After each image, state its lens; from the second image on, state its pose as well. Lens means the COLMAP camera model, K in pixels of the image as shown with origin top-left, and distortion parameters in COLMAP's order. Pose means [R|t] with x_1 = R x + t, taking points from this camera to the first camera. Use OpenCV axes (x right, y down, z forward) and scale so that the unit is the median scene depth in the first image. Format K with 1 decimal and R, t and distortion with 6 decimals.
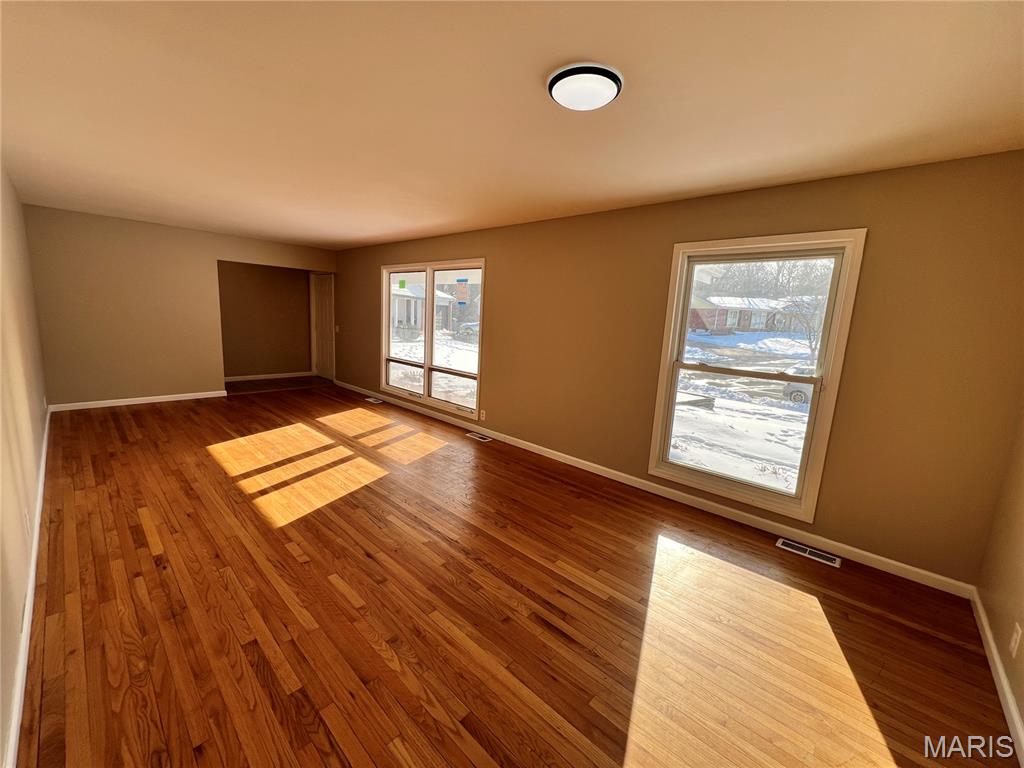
lens RADIAL K [[408.3, 0, 510.4], [0, 408.3, 380.4], [0, 0, 1]] dist [0.000366, 0.000263]
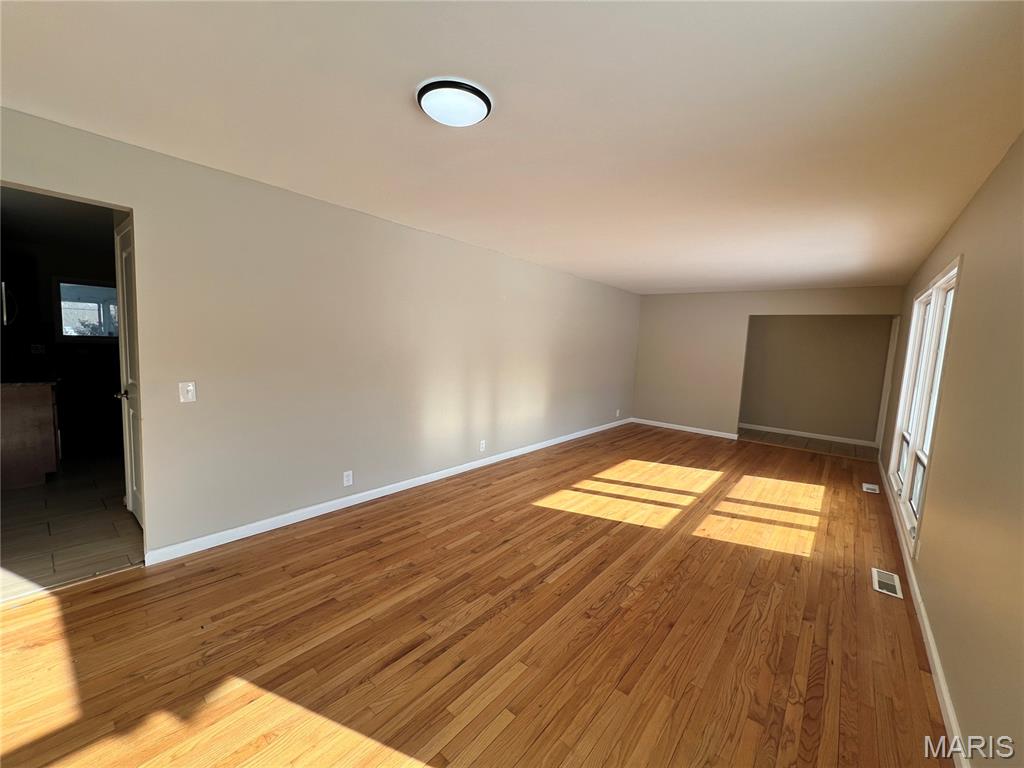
lens RADIAL K [[408.3, 0, 510.4], [0, 408.3, 380.4], [0, 0, 1]] dist [0.000366, 0.000263]
pose [[0.054276, 0.046423, -0.997446, 0.651560], [-0.200111, 0.979159, 0.034683, -0.065061], [0.978269, 0.197717, 0.062434, 0.651640]]
